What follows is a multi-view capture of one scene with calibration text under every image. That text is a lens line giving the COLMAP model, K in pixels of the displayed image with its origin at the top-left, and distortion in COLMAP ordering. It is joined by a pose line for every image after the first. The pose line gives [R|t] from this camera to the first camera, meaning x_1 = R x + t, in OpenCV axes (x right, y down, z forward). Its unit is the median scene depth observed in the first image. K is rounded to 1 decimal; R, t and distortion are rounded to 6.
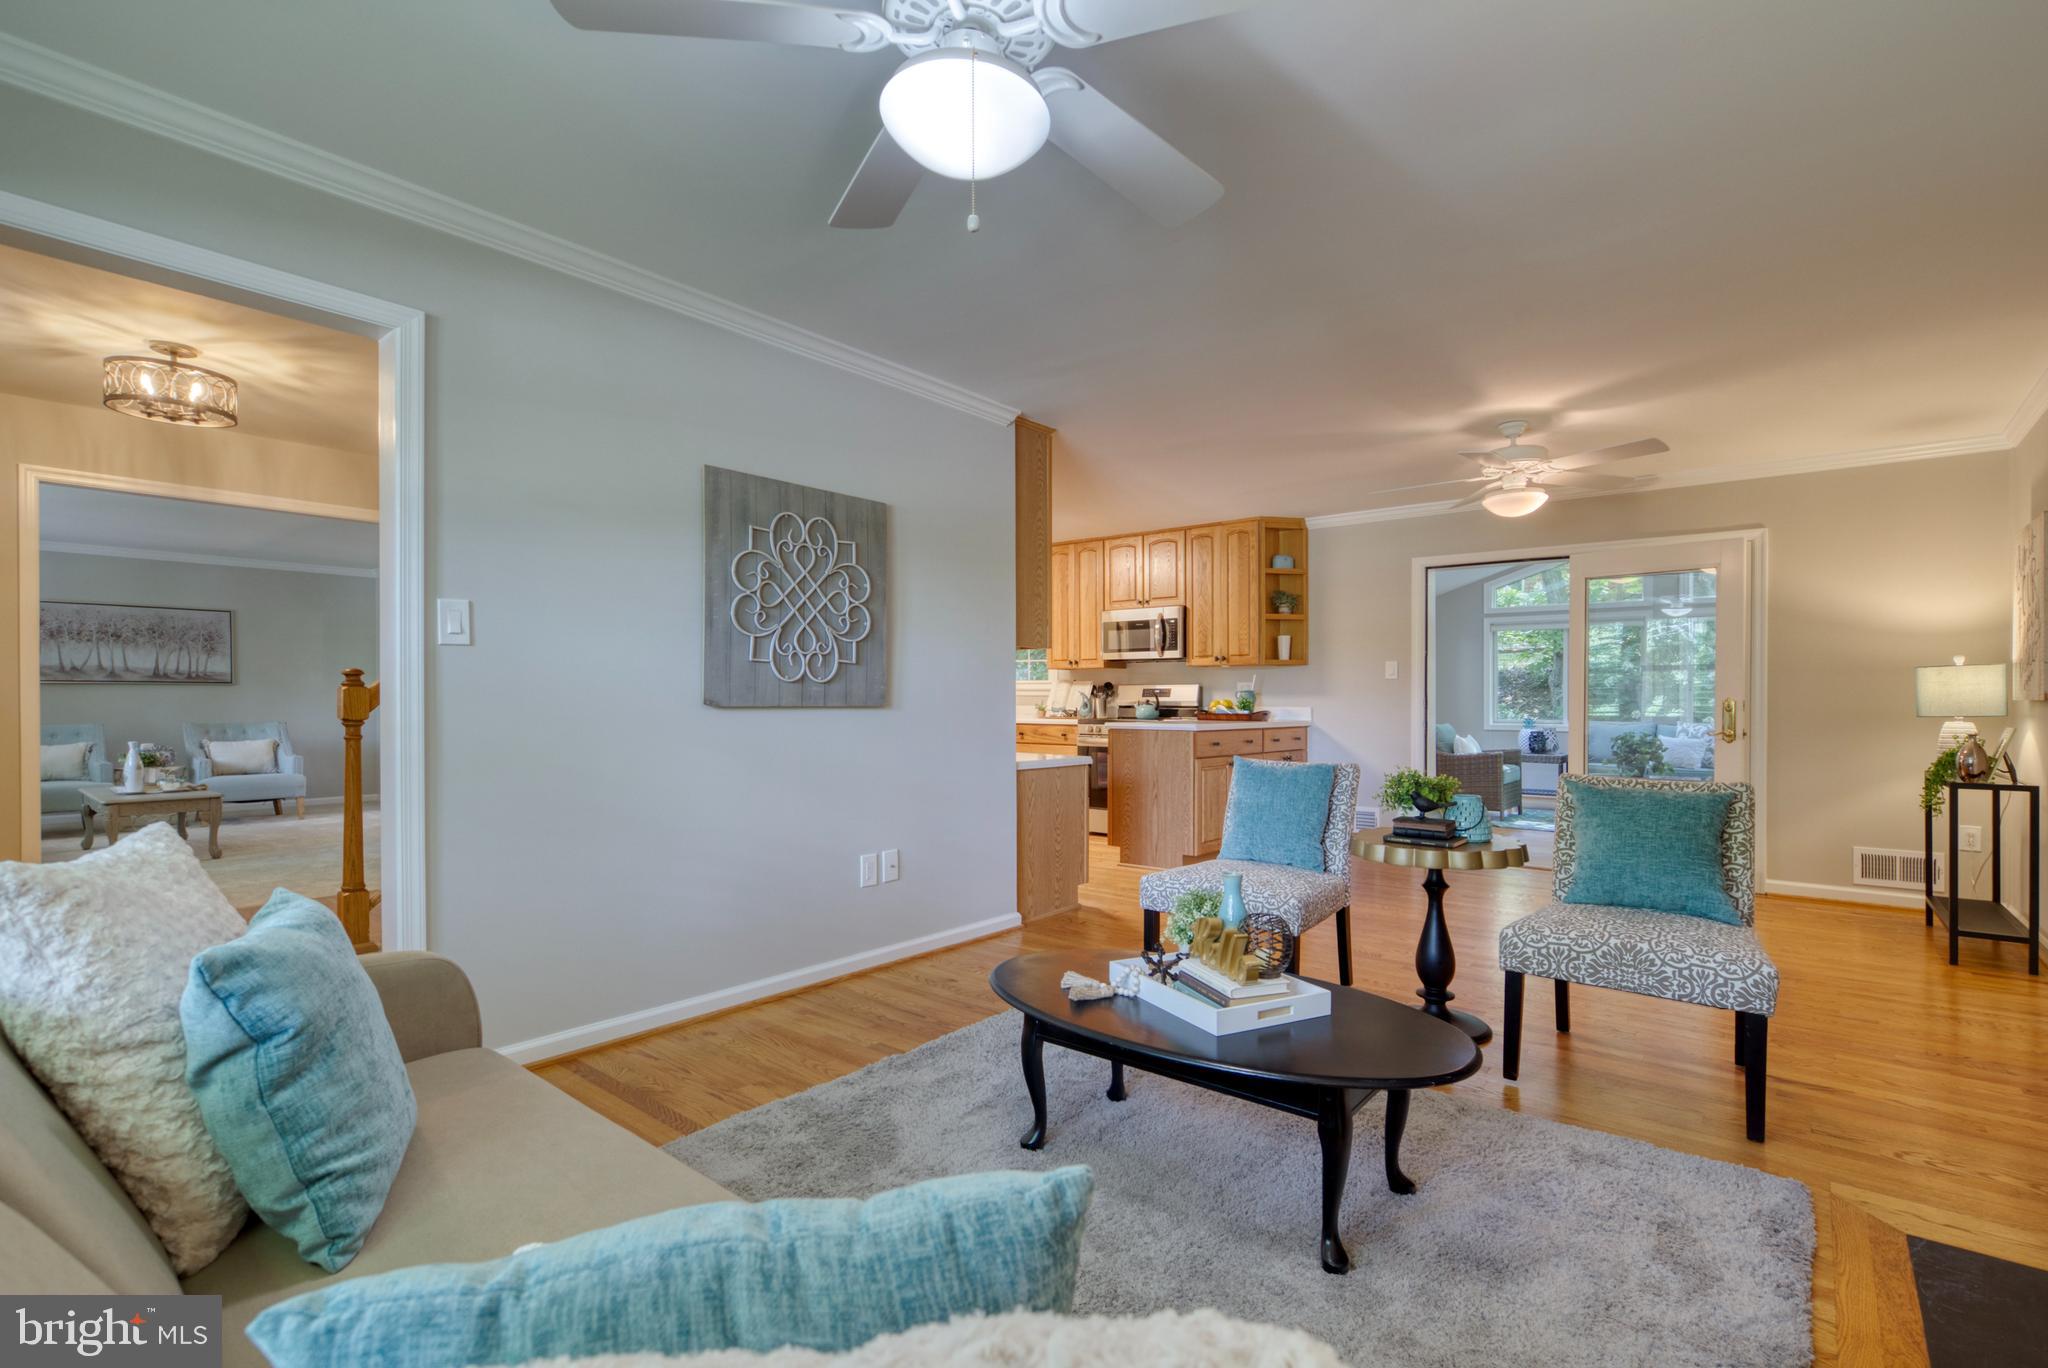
lens RADIAL K [[951.9, 0, 1020.3], [0, 951.9, 691.0], [0, 0, 1]] dist [-0.000890, -0.000355]
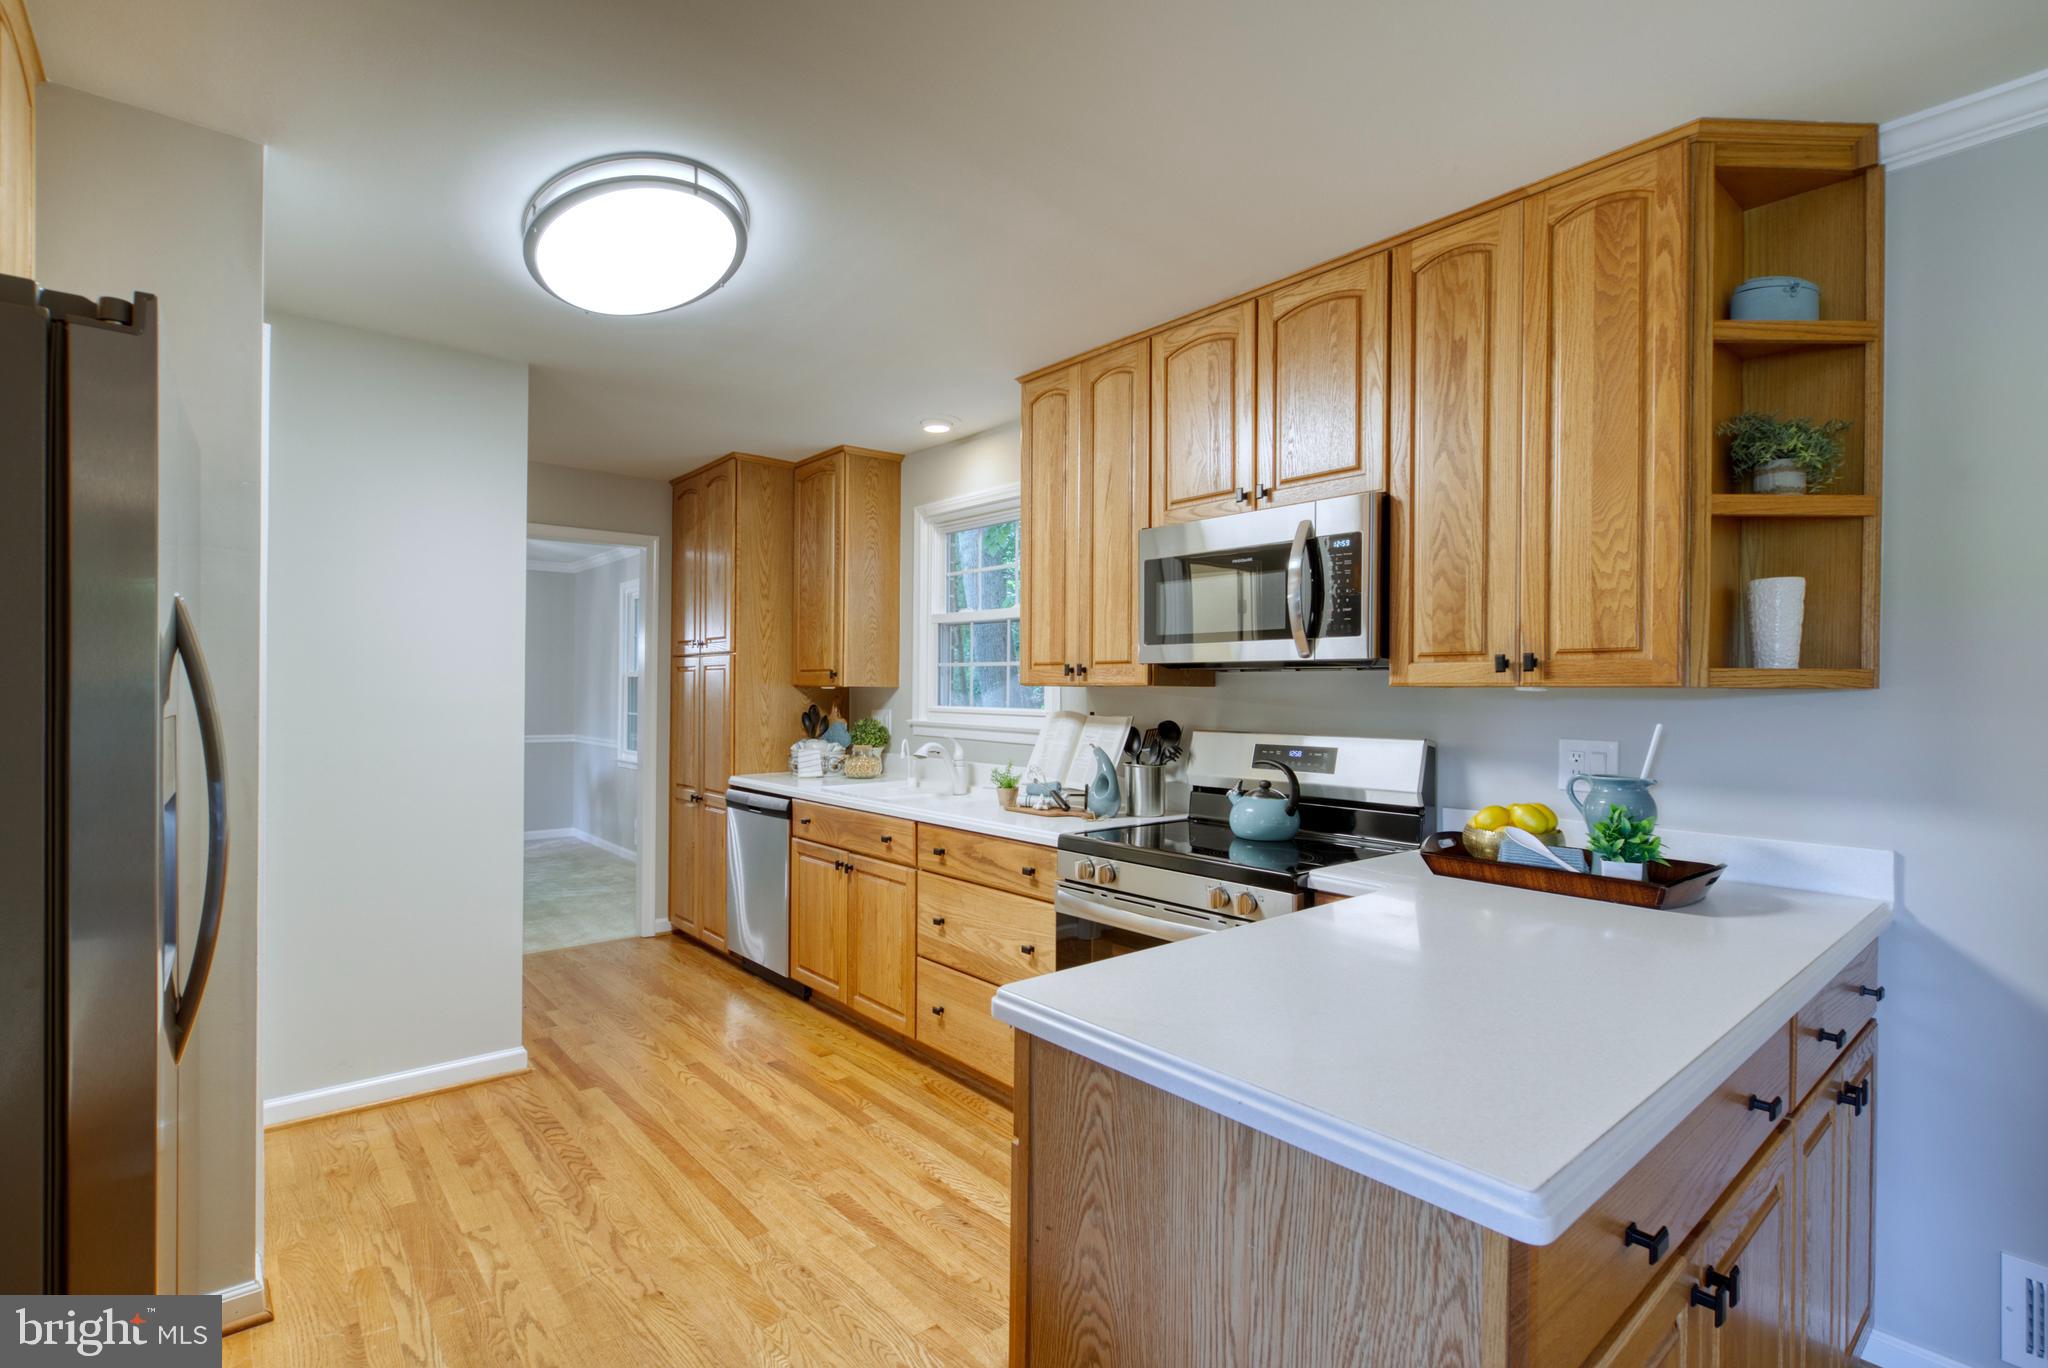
lens RADIAL K [[951.9, 0, 1021.8], [0, 951.9, 704.8], [0, 0, 1]] dist [-0.000890, -0.000355]
pose [[0.987119, 0.008721, -0.159749, 0.104958], [-0.005969, 0.999826, 0.017698, -0.024742], [0.159875, -0.016516, 0.986999, 0.668138]]
